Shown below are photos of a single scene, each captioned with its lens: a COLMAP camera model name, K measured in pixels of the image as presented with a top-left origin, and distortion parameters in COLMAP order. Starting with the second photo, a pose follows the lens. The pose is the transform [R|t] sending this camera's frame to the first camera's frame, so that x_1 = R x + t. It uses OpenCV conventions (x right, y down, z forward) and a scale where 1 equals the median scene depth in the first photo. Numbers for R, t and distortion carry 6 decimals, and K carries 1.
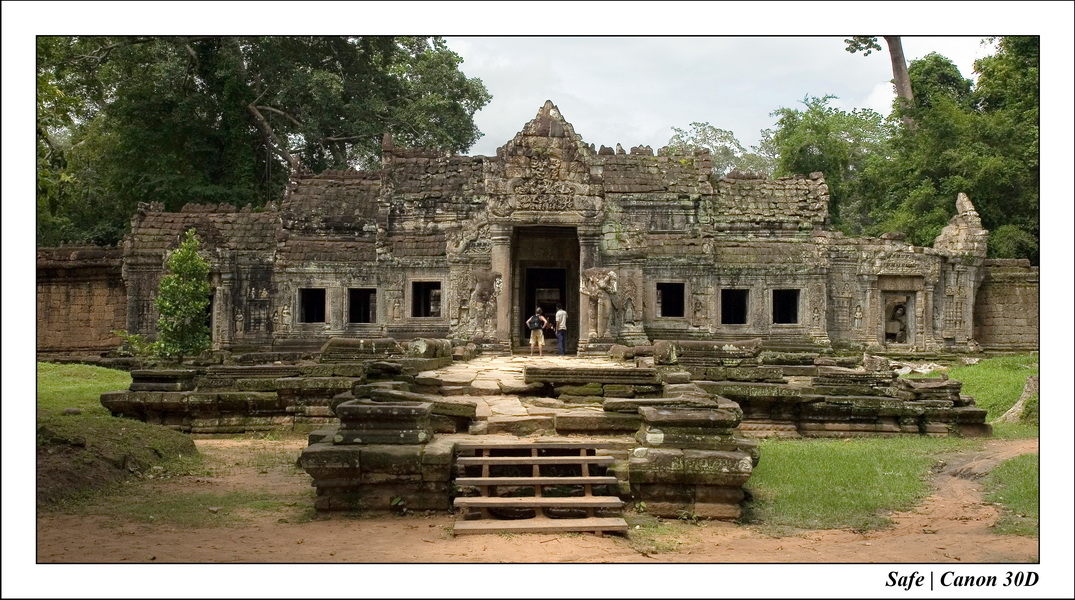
lens RADIAL K [[1222.2, 0, 537.7], [0, 1222.2, 300.6], [0, 0, 1]] dist [0.029518, 0.000000]
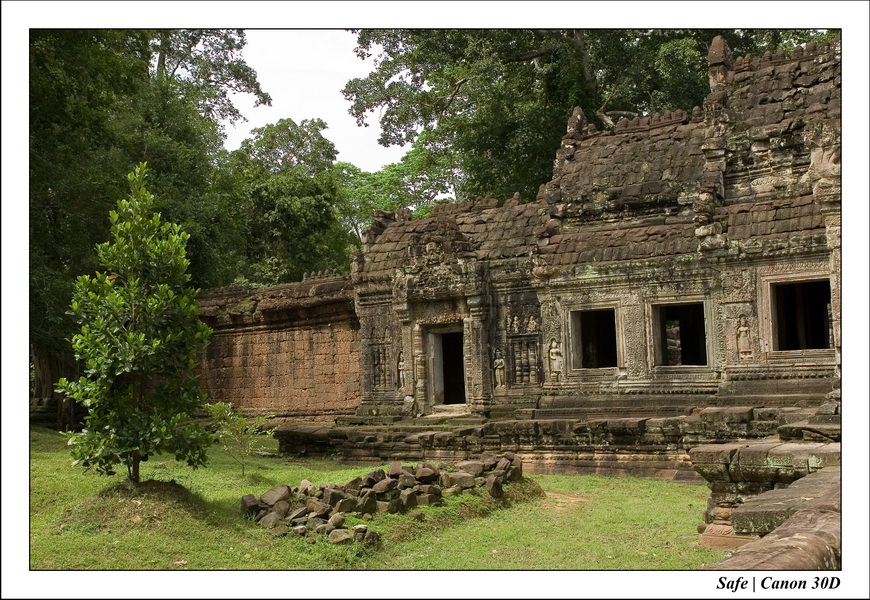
lens RADIAL K [[889.7, 0, 433.6], [0, 889.7, 299.3], [0, 0, 1]] dist [0.088005, 0.000000]
pose [[0.850197, -0.074504, -0.521166, -0.024122], [0.044939, 0.996593, -0.069159, 0.011236], [0.524543, 0.035378, 0.850649, 0.581529]]
